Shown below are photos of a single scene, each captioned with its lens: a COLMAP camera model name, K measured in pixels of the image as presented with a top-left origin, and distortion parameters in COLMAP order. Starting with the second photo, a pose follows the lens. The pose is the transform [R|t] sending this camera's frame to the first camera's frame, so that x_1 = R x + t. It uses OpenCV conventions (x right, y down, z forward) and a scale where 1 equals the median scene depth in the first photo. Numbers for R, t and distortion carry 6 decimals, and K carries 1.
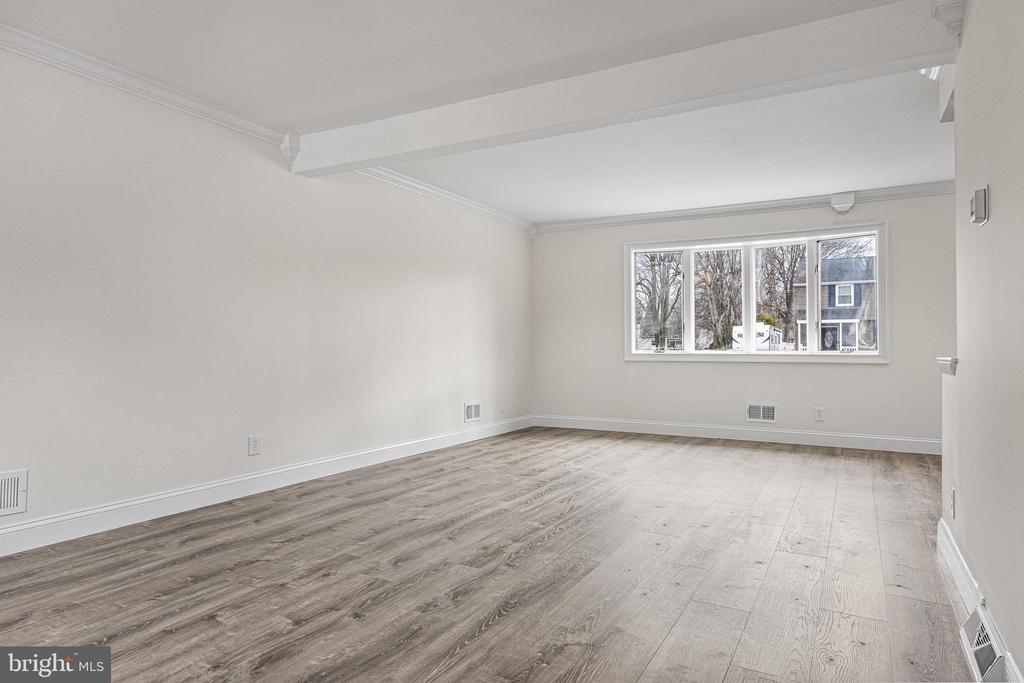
lens RADIAL K [[614.2, 0, 498.9], [0, 614.2, 352.2], [0, 0, 1]] dist [-0.005589, -0.001722]
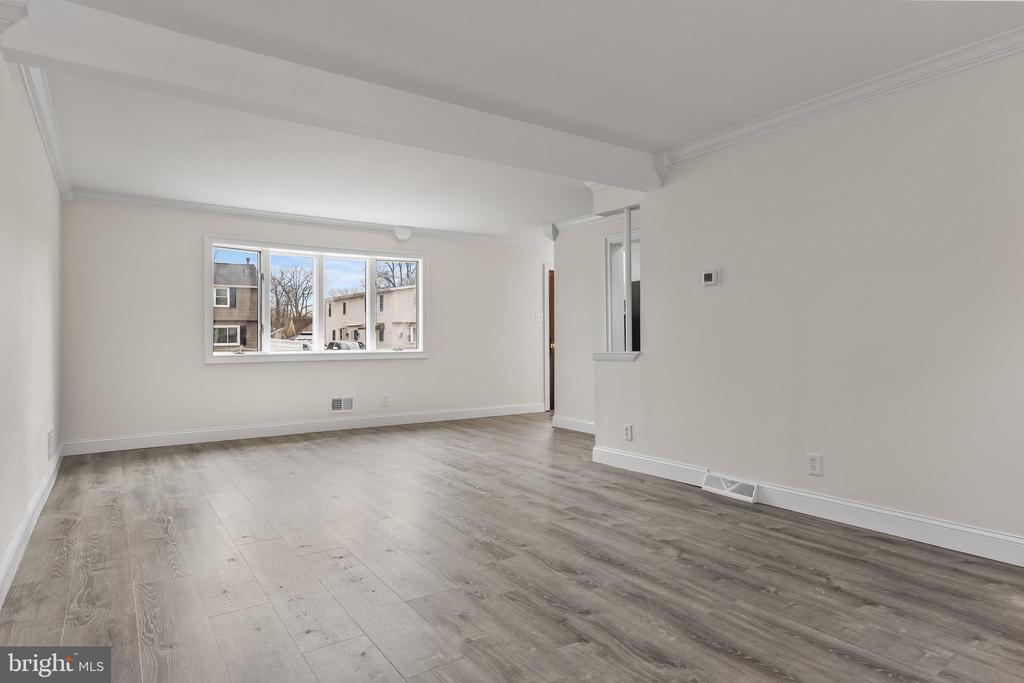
lens RADIAL K [[593.1, 0, 506.8], [0, 593.1, 335.6], [0, 0, 1]] dist [0.012187, 0.000477]
pose [[0.438222, 0.003506, 0.898860, -1.064860], [0.017386, 0.999772, -0.012376, -0.024577], [-0.898698, 0.021050, 0.438062, 0.597568]]
